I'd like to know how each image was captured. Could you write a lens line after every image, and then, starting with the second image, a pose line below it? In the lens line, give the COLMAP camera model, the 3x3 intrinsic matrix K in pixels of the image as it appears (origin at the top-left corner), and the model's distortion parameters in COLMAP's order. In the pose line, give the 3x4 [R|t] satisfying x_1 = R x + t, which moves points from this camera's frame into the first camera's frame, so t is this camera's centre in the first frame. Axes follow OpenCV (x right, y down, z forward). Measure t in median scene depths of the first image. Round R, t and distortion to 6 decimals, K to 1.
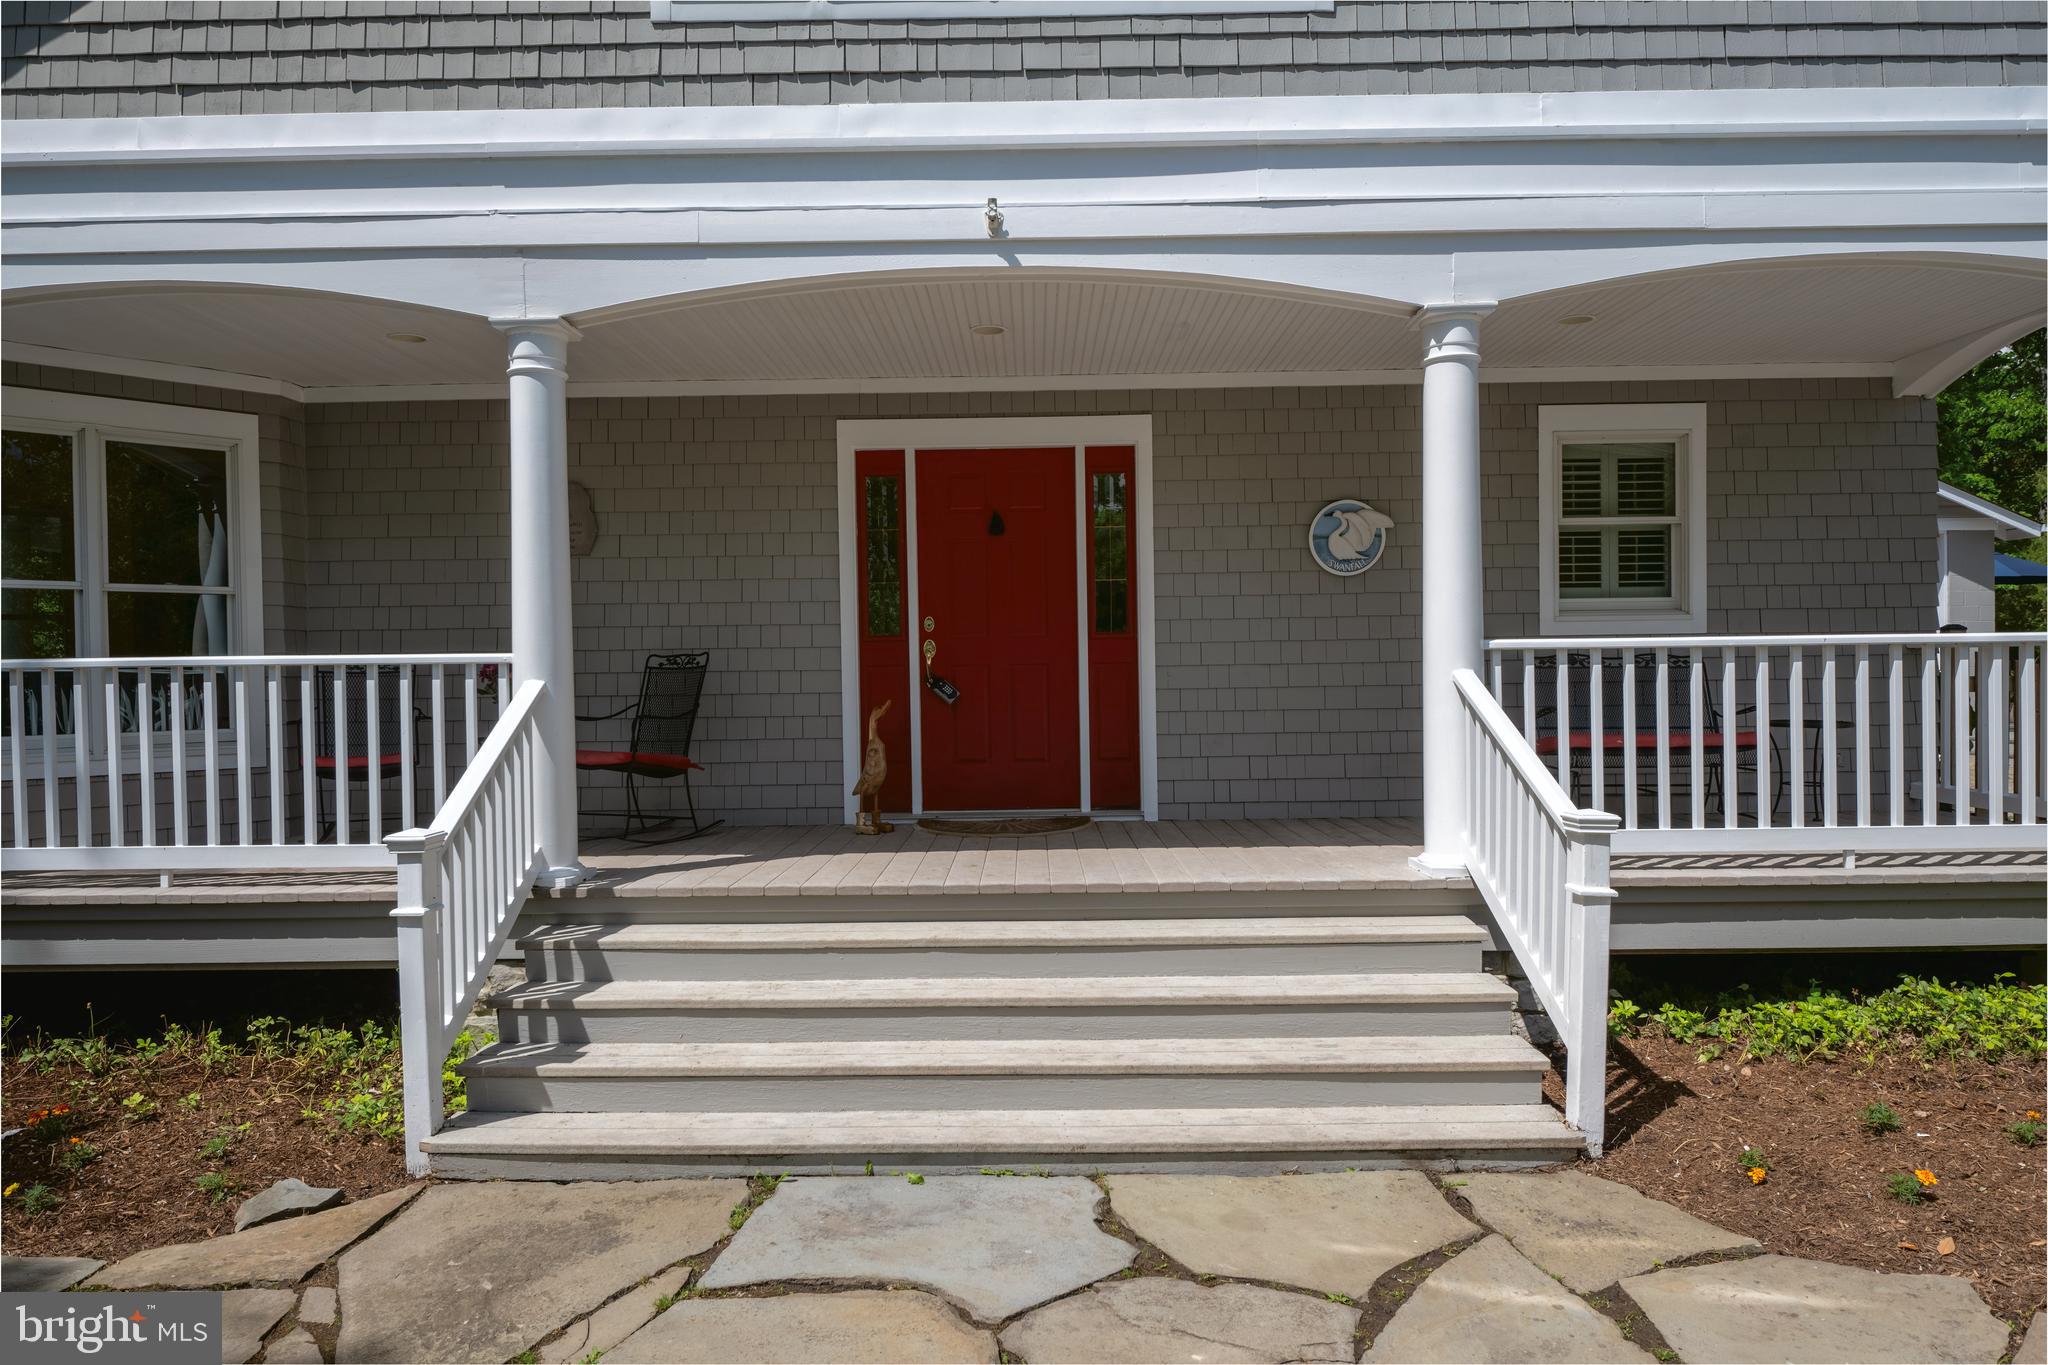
lens RADIAL K [[1219.3, 0, 1014.3], [0, 1219.3, 692.2], [0, 0, 1]] dist [0.008146, -0.009518]
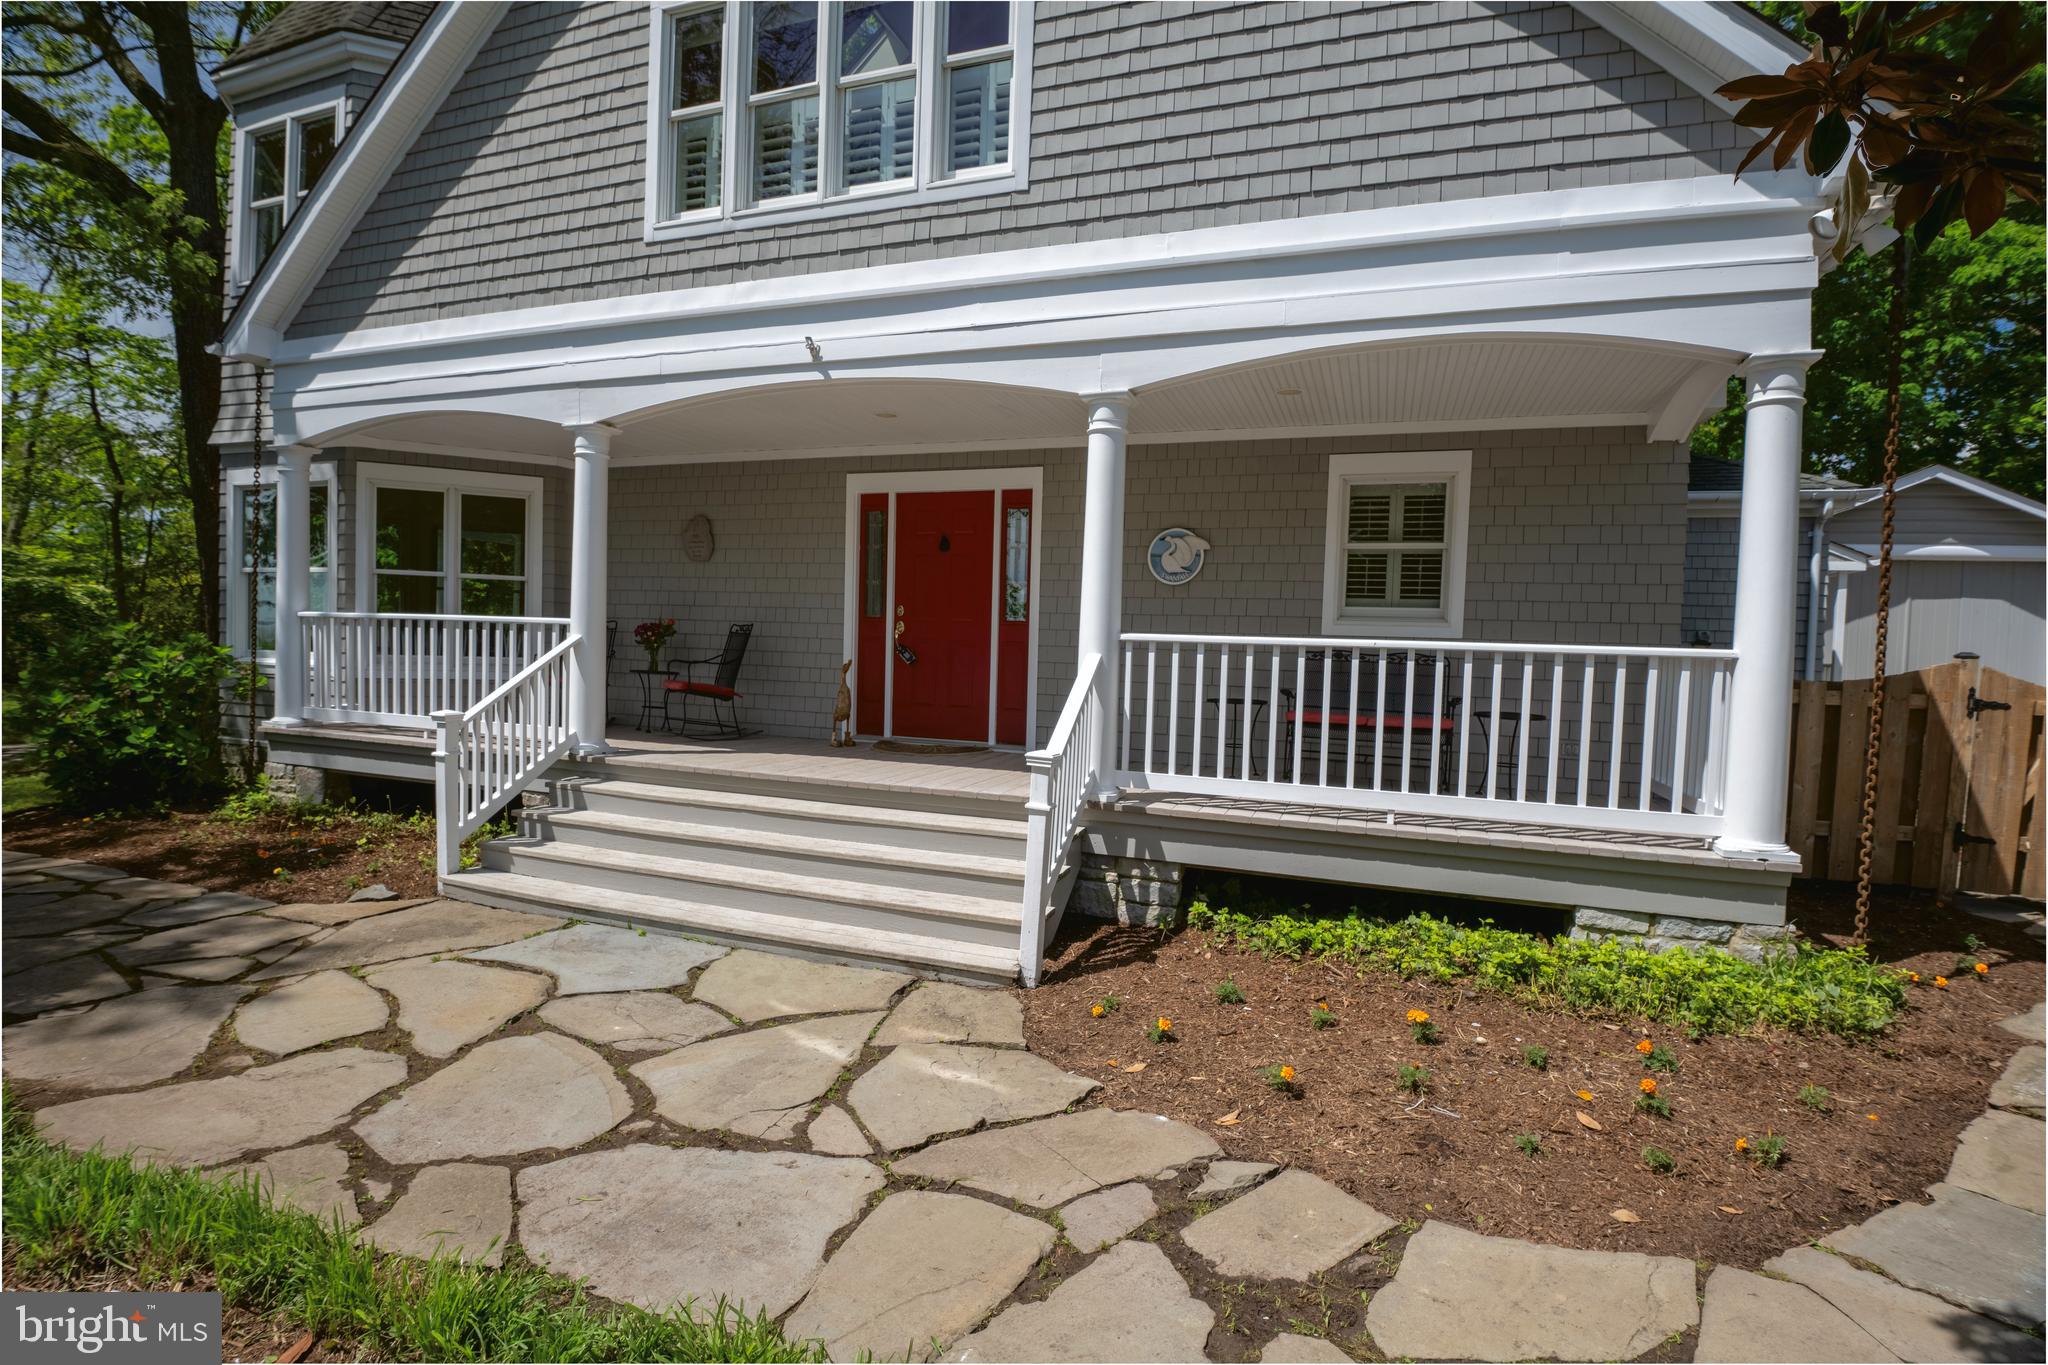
lens RADIAL K [[931.7, 0, 1027.3], [0, 931.7, 688.4], [0, 0, 1]] dist [-0.014024, -0.001866]
pose [[0.944902, 0.059001, -0.321991, 0.636645], [-0.050834, 0.998138, 0.033723, -0.010477], [0.323381, -0.015496, 0.946142, -0.037342]]
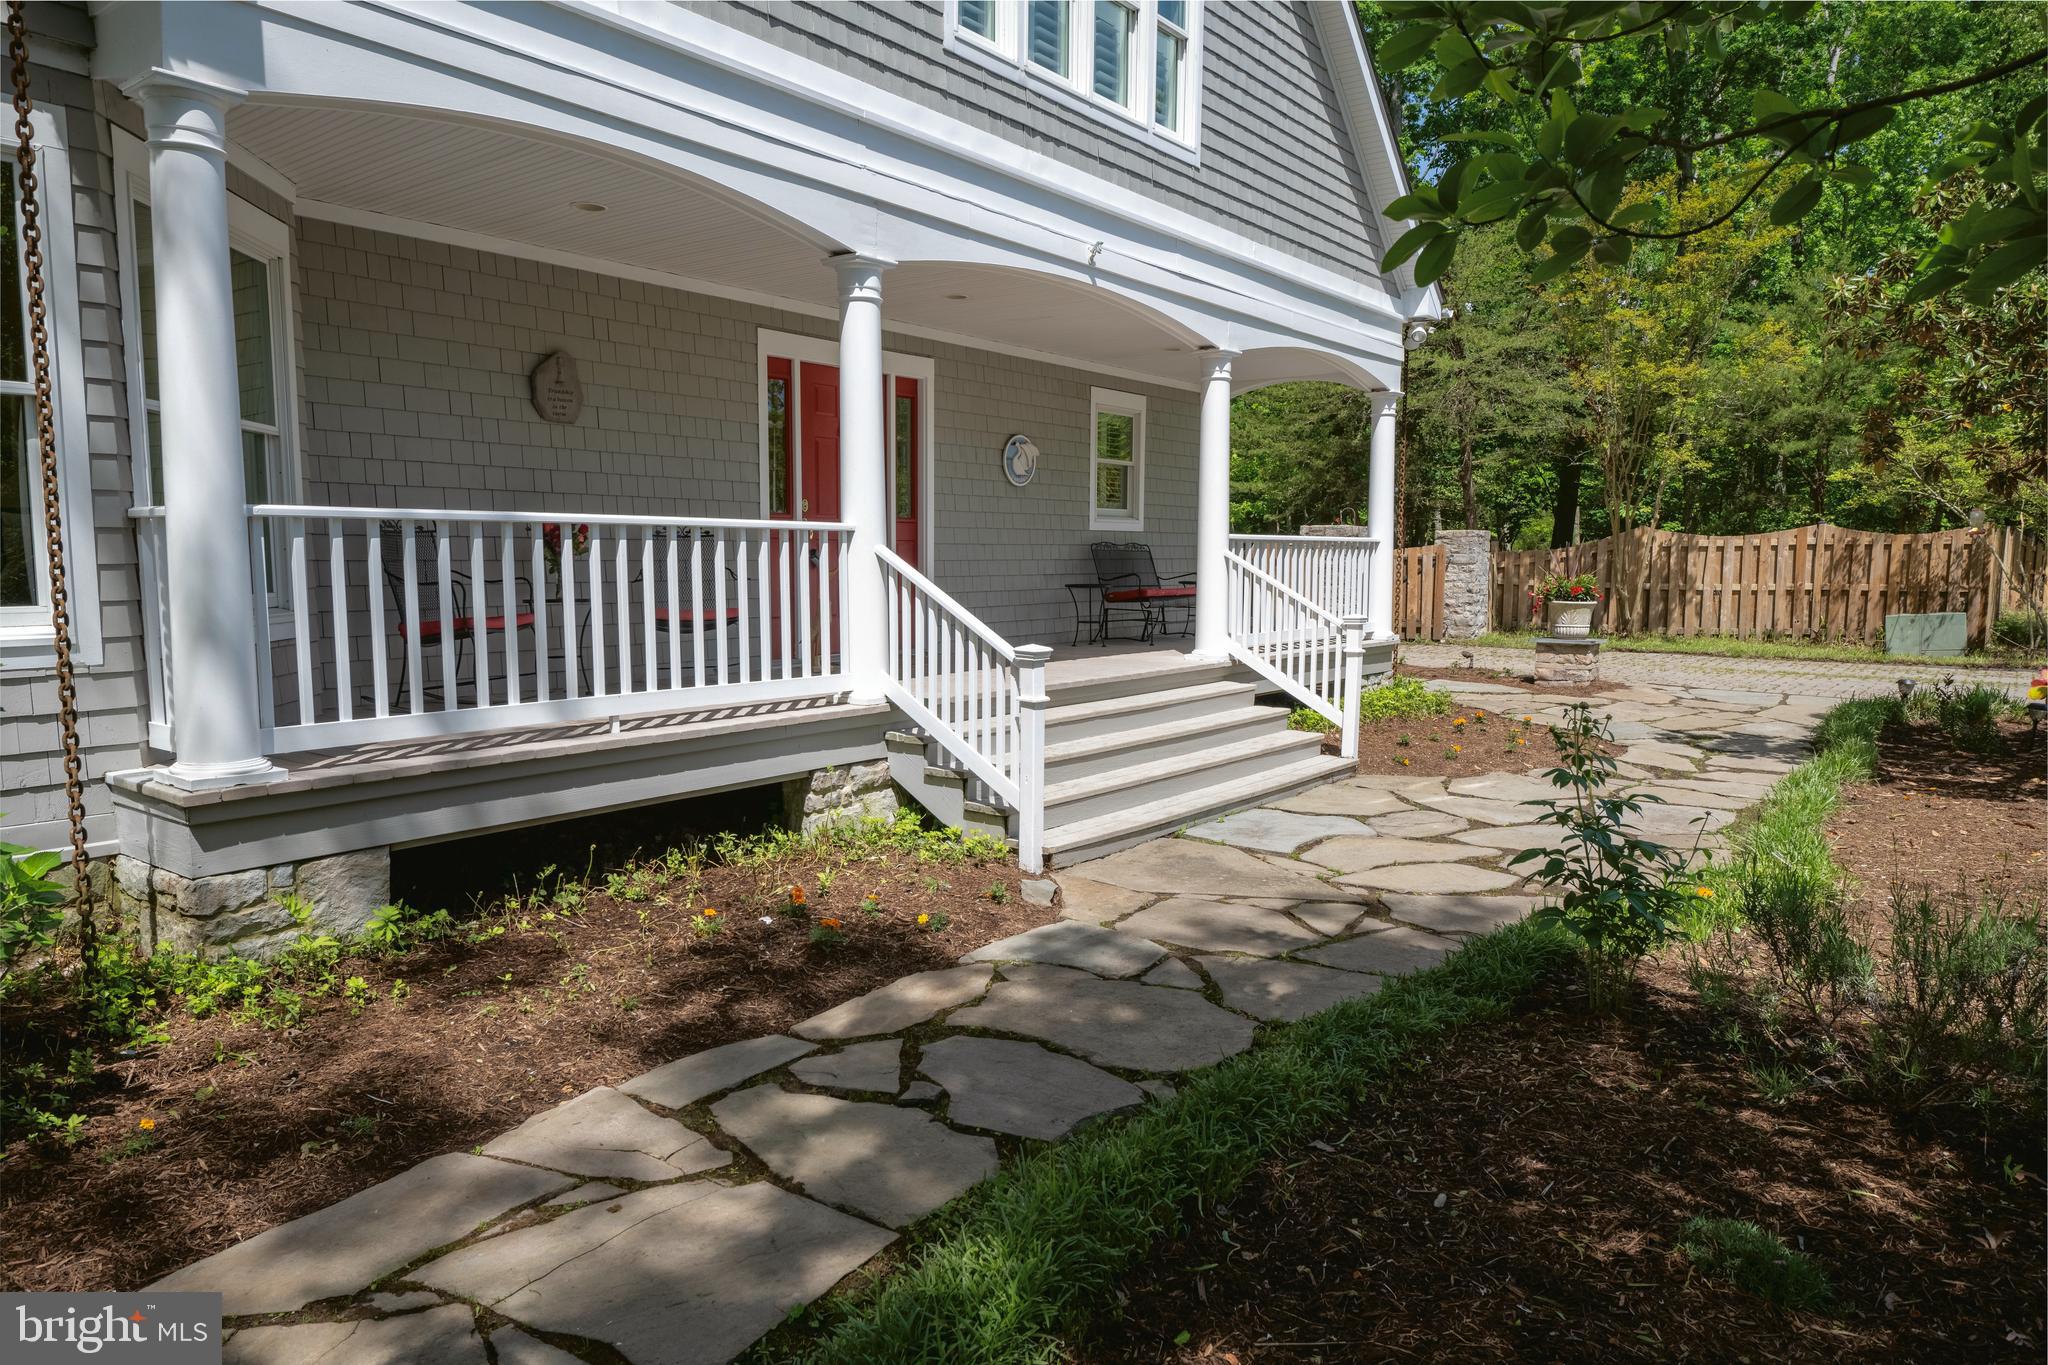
lens RADIAL K [[1381.7, 0, 1029.9], [0, 1381.7, 693.8], [0, 0, 1]] dist [0.011153, 0.001572]
pose [[0.583072, -0.066772, 0.809672, -1.503944], [-0.006241, 0.996219, 0.086650, 0.019189], [-0.812396, -0.055577, 0.580451, 0.009526]]
